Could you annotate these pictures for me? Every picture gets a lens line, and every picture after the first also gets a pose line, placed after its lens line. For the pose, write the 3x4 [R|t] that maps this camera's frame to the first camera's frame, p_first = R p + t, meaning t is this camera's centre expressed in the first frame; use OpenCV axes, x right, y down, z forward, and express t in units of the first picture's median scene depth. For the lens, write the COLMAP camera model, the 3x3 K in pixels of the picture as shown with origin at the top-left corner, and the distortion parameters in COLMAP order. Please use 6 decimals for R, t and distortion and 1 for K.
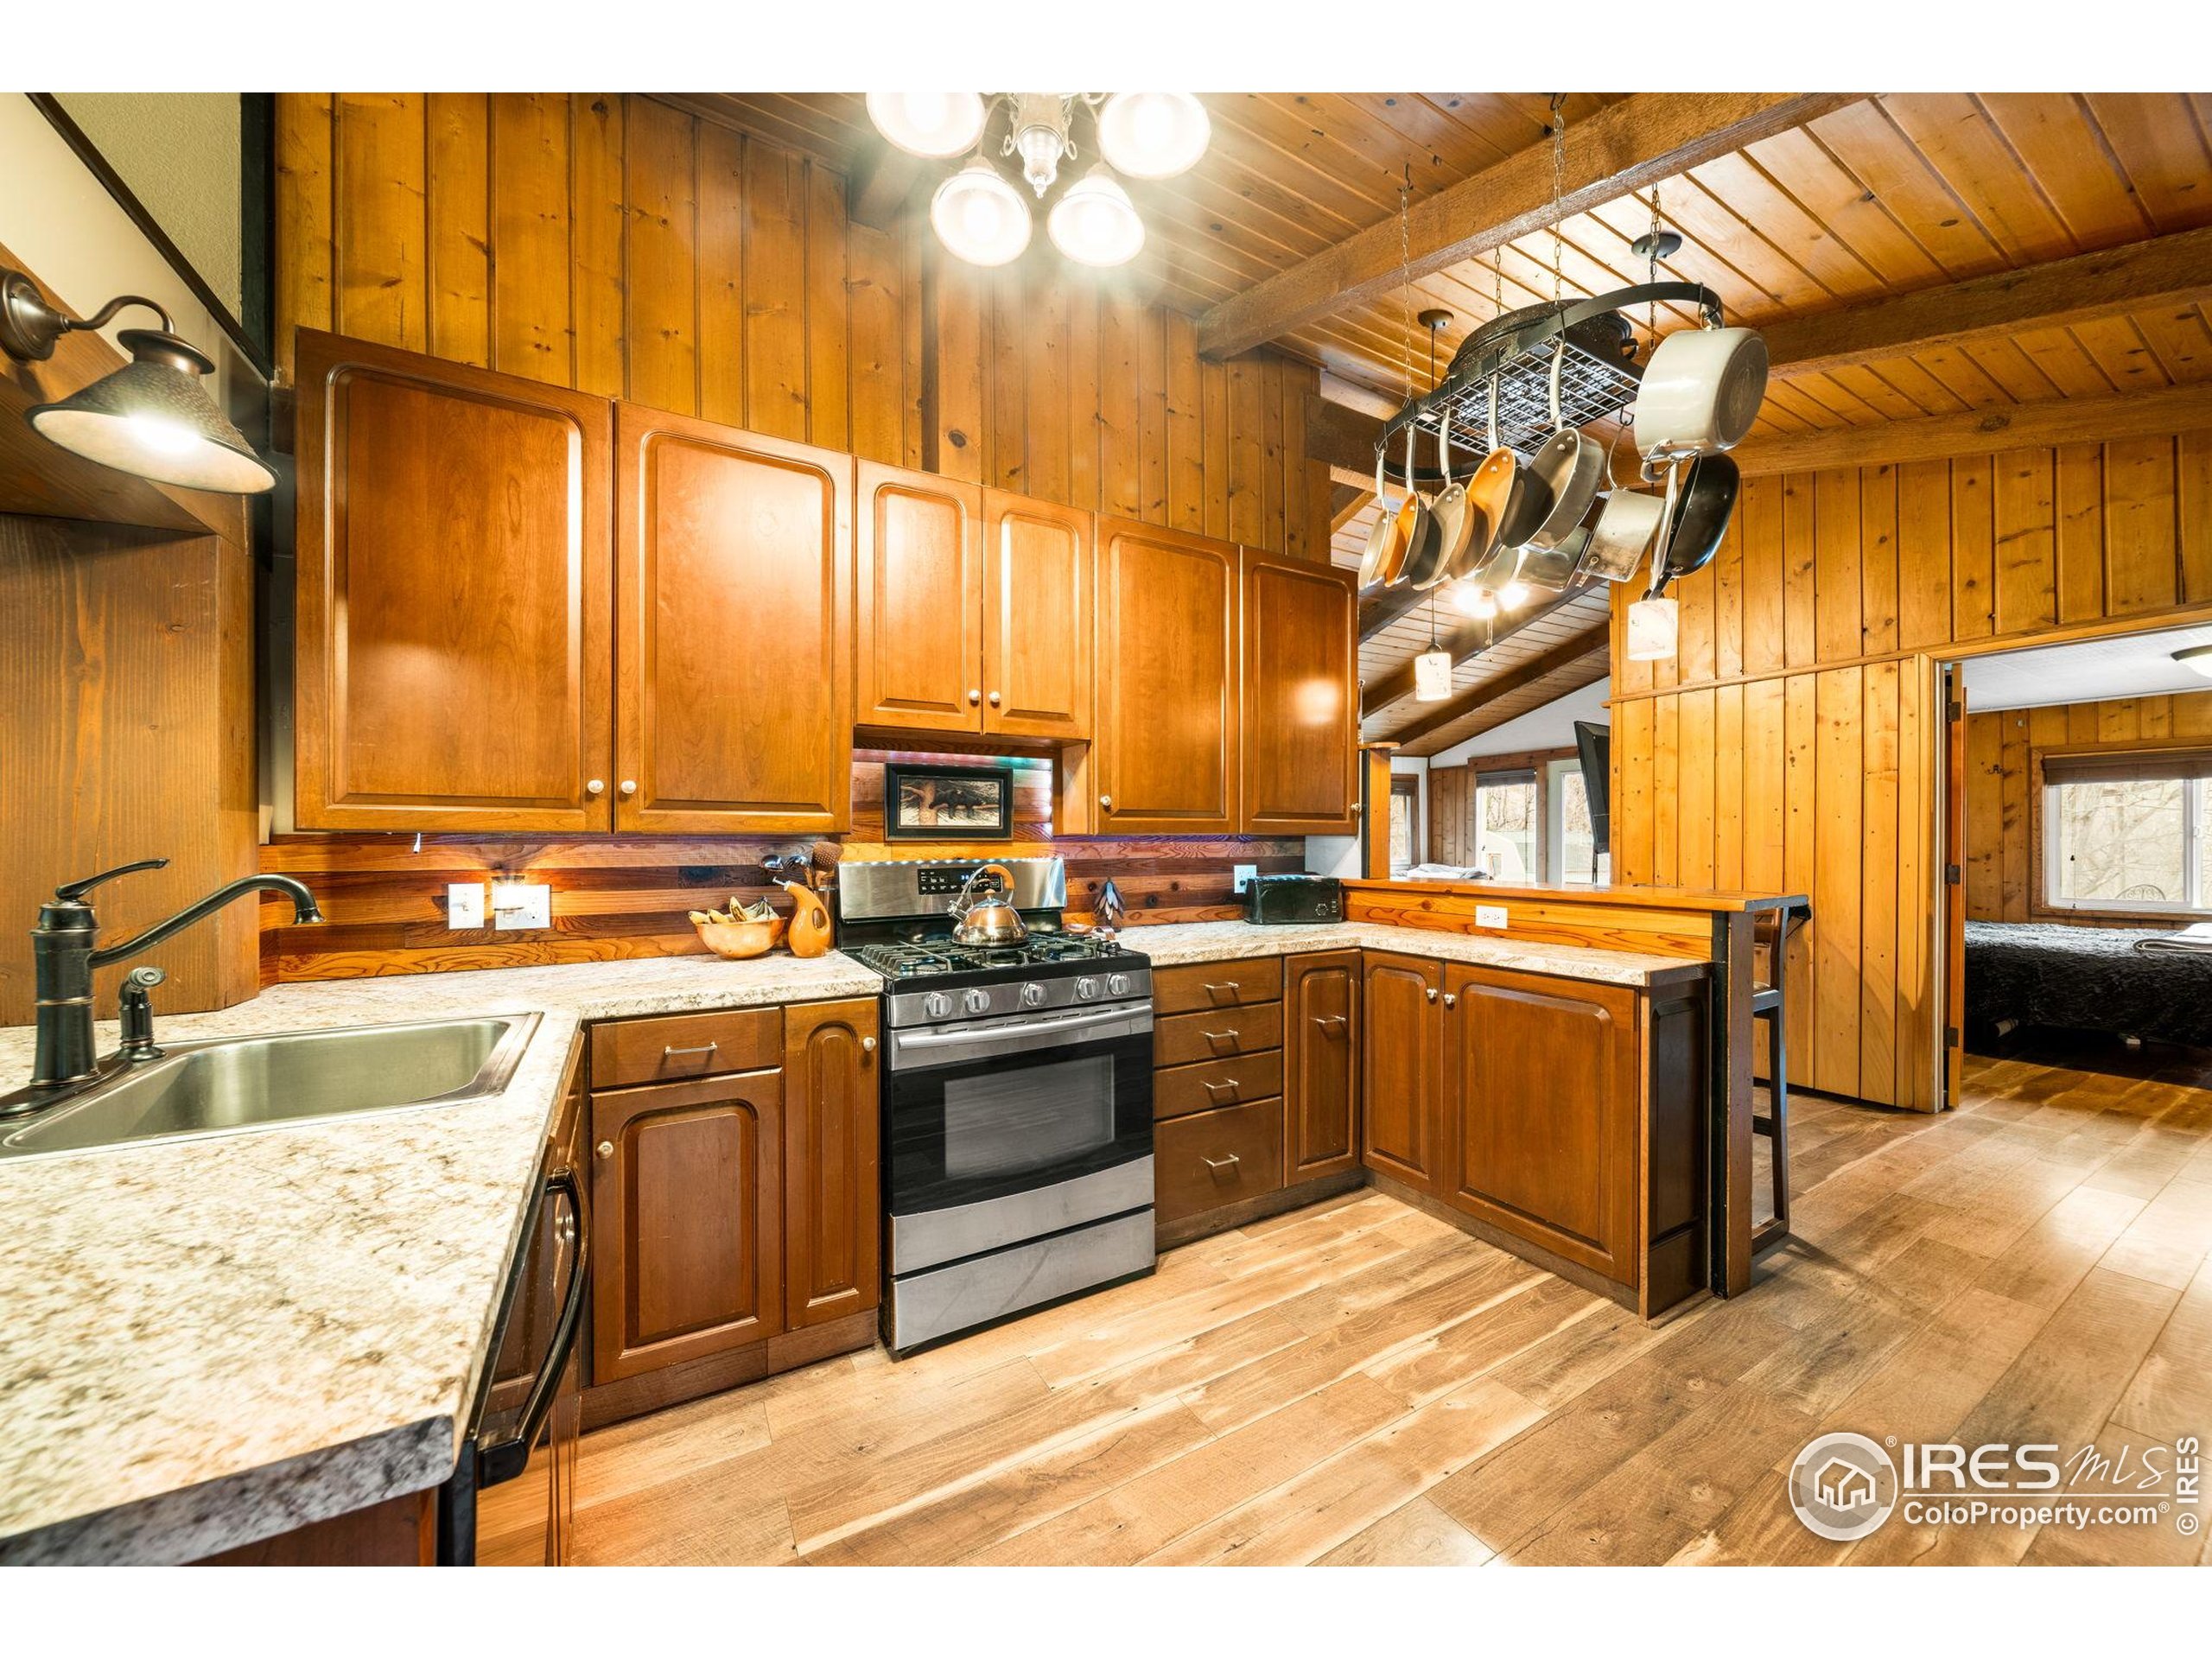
lens RADIAL K [[804.4, 0, 1106.9], [0, 804.4, 844.5], [0, 0, 1]] dist [-0.000823, -0.000383]
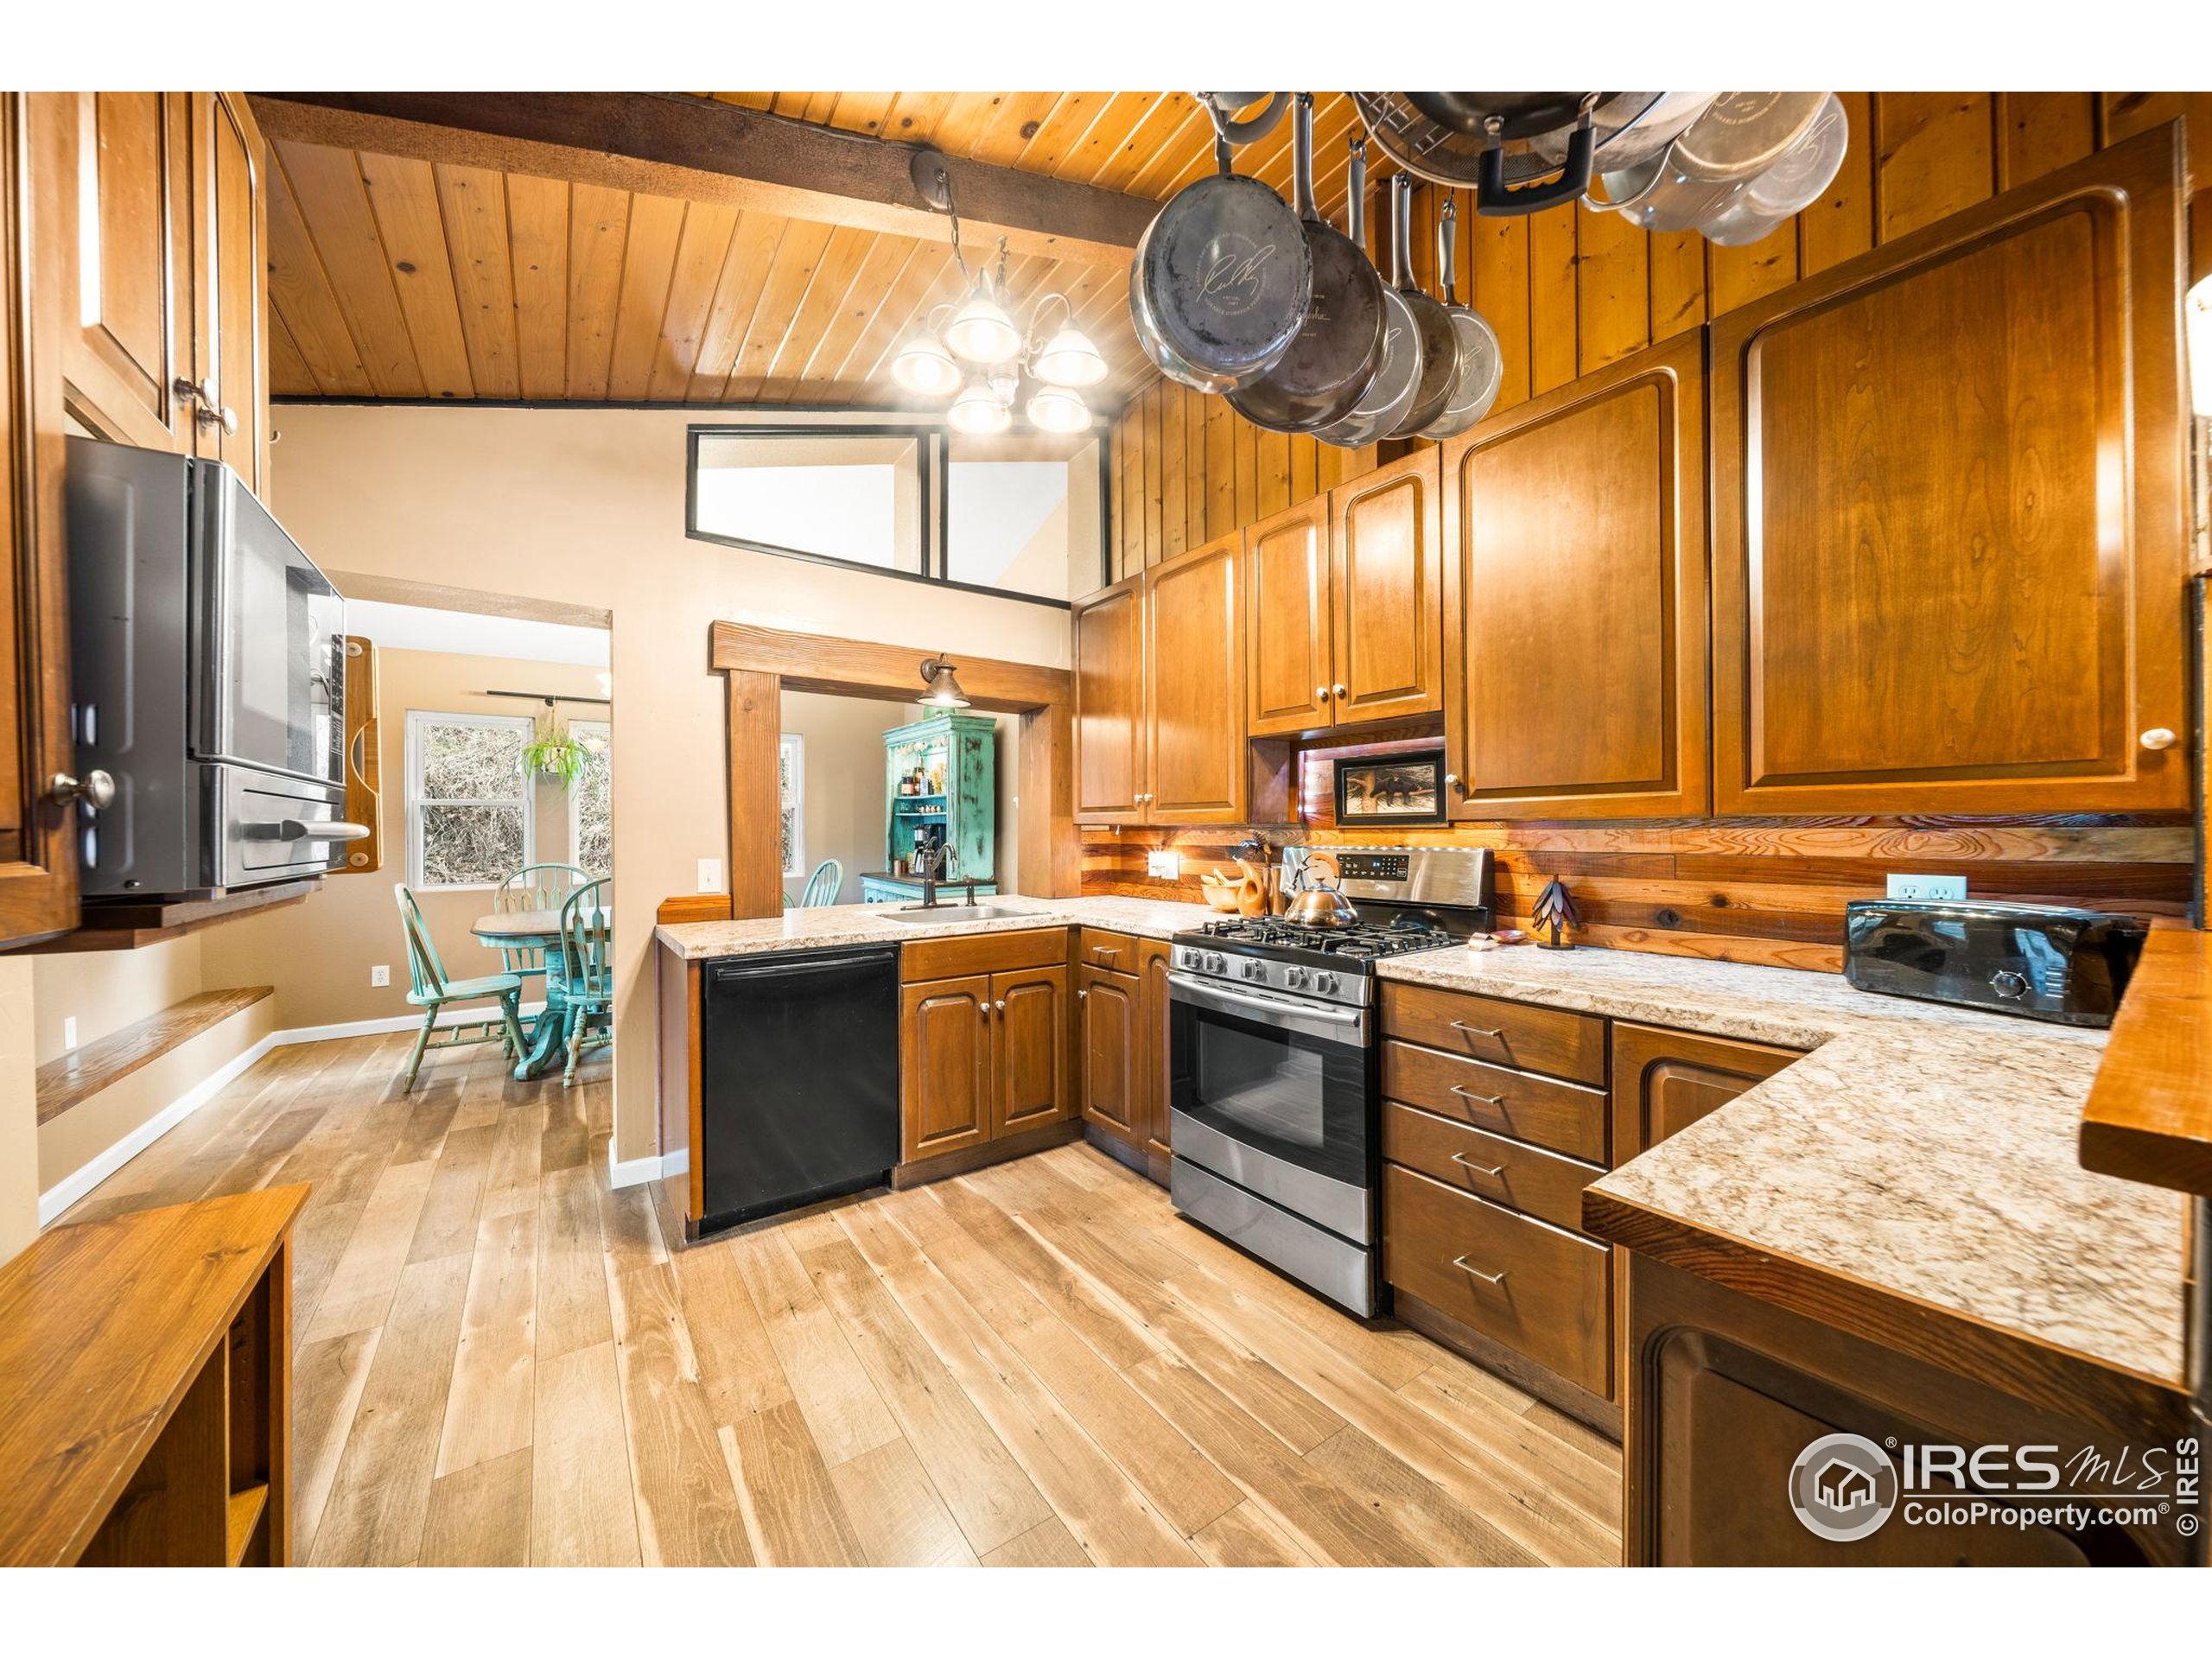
lens RADIAL K [[773.9, 0, 1099.6], [0, 773.9, 828.9], [0, 0, 1]] dist [-0.003110, -0.000385]
pose [[0.090900, 0.001883, -0.995858, 0.743503], [0.002914, 0.999993, 0.002157, -0.006646], [0.995856, -0.003098, 0.090894, 0.550719]]
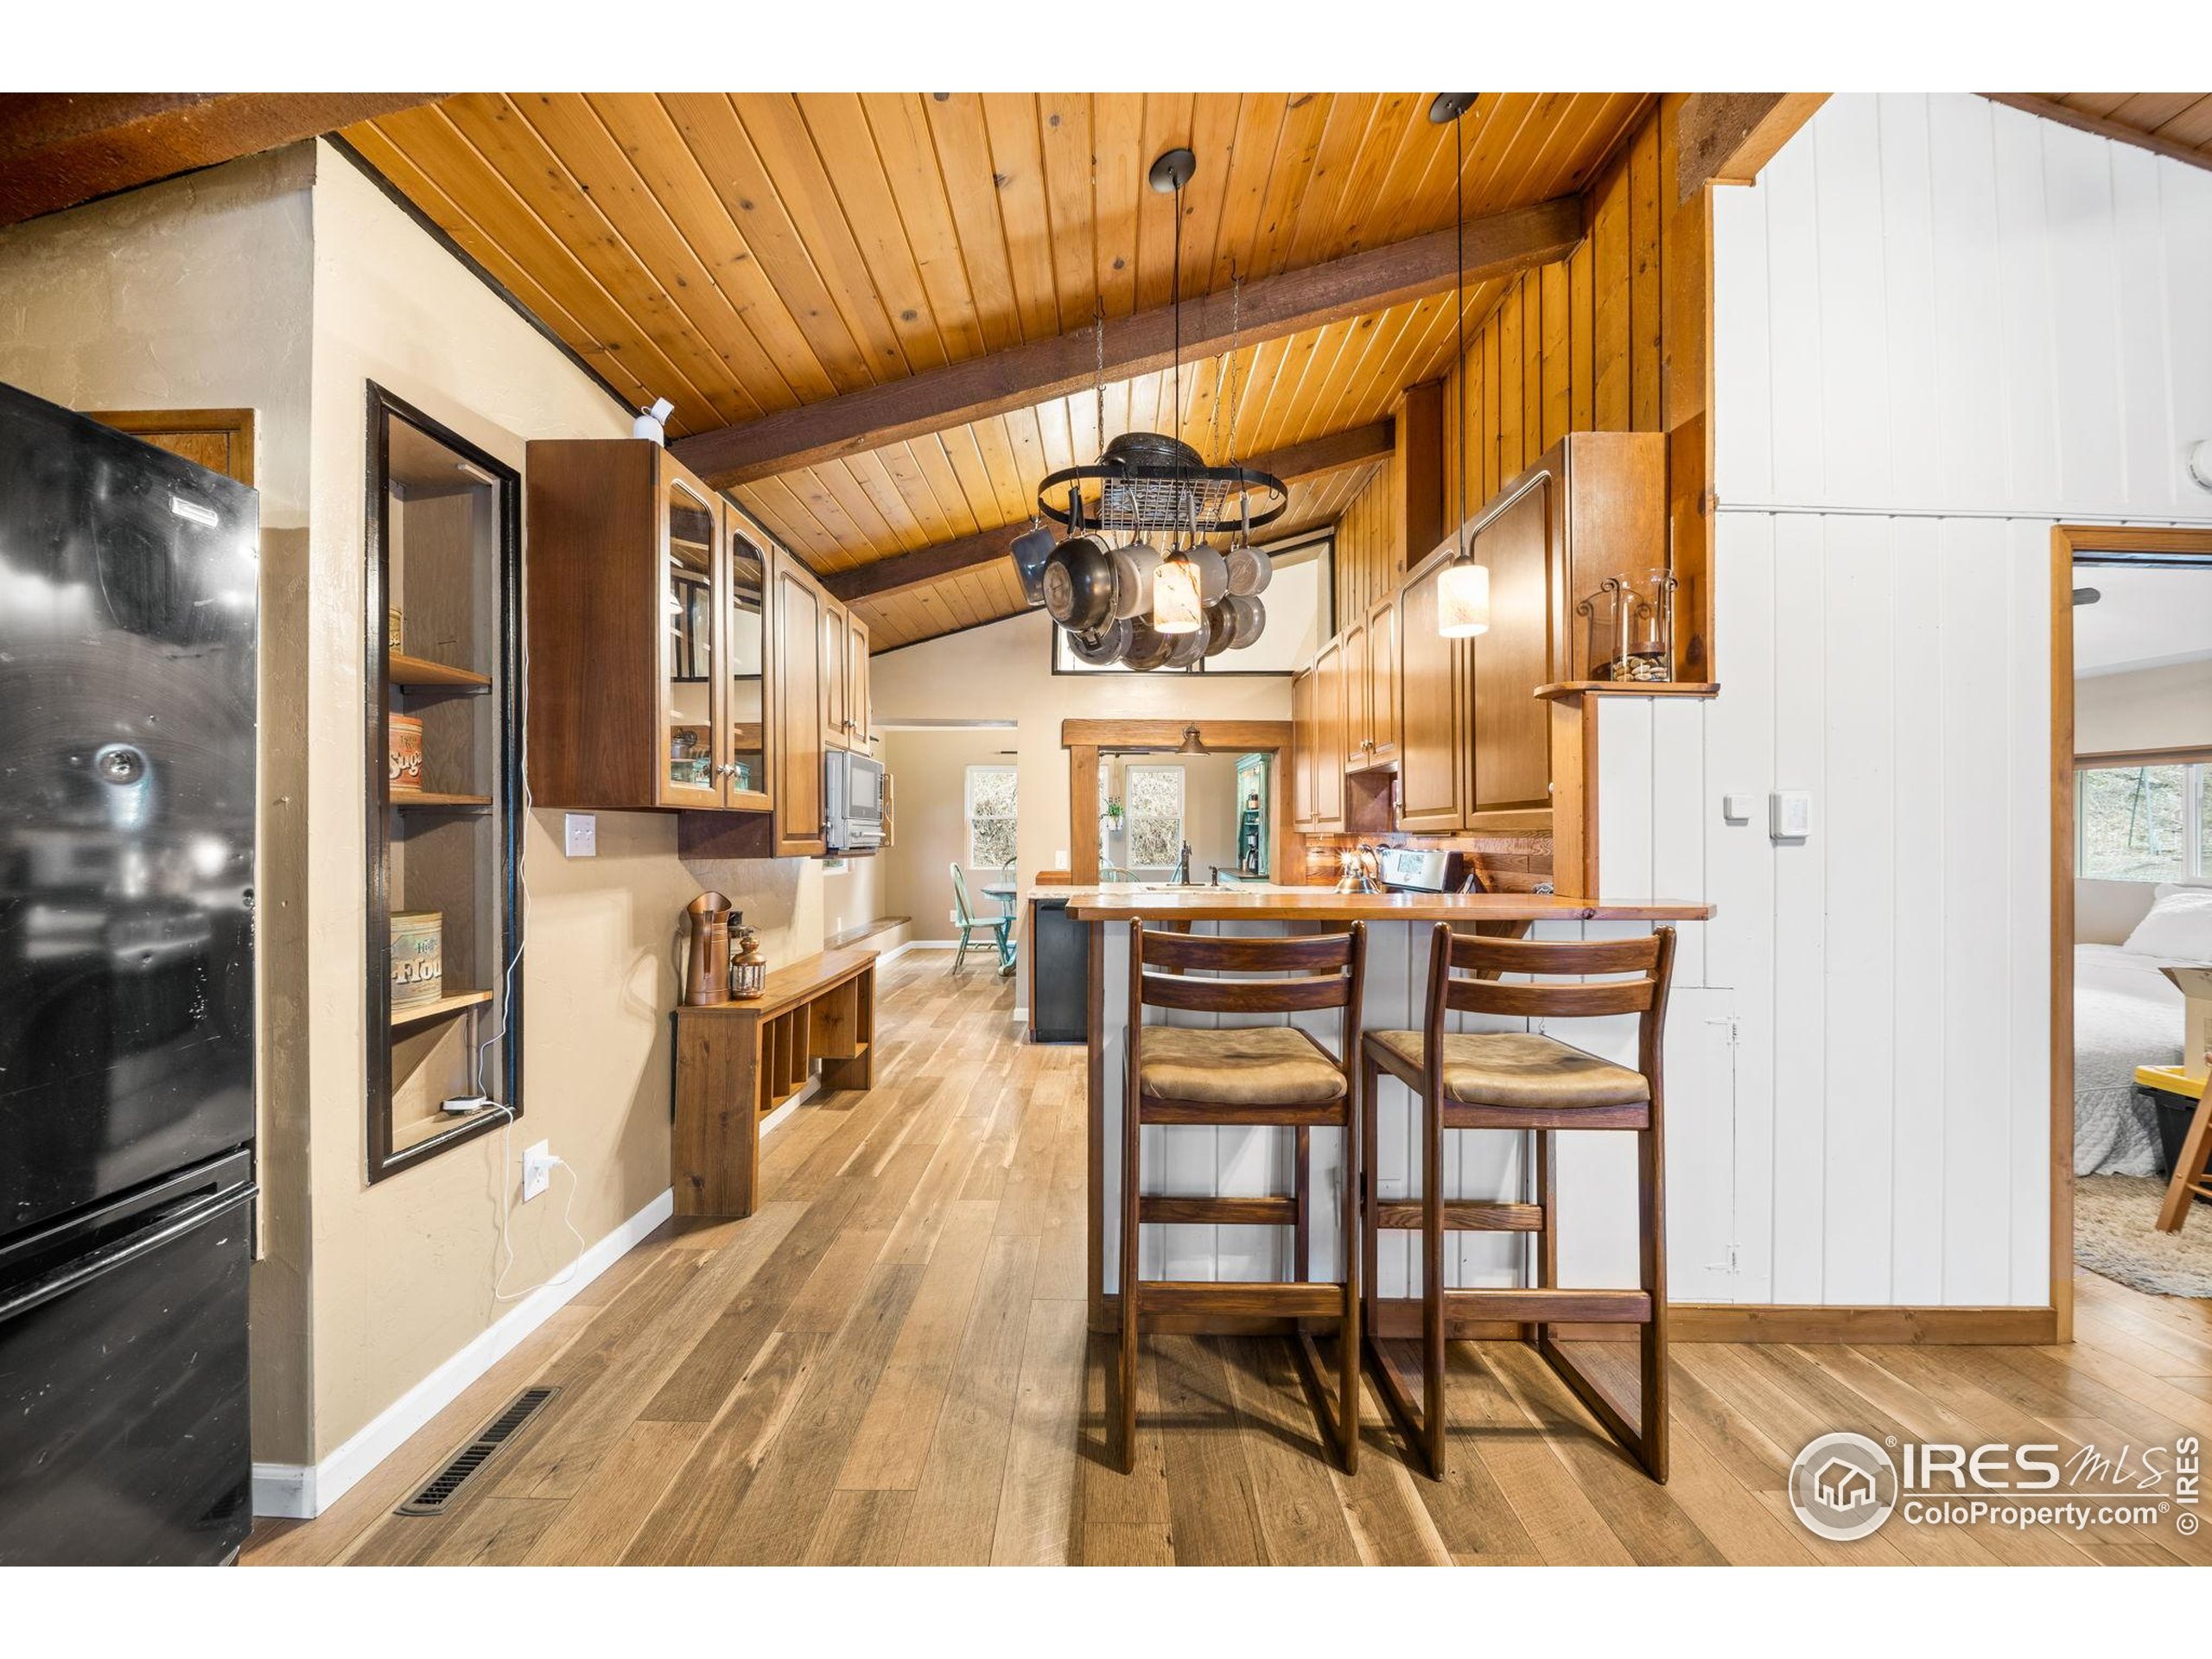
lens RADIAL K [[791.0, 0, 1109.4], [0, 791.0, 826.9], [0, 0, 1]] dist [-0.001642, -0.000156]
pose [[-0.499877, -0.008199, -0.866058, 1.273561], [-0.002196, 0.999964, -0.008199, -0.009020], [0.866094, -0.002196, -0.499877, 1.190751]]
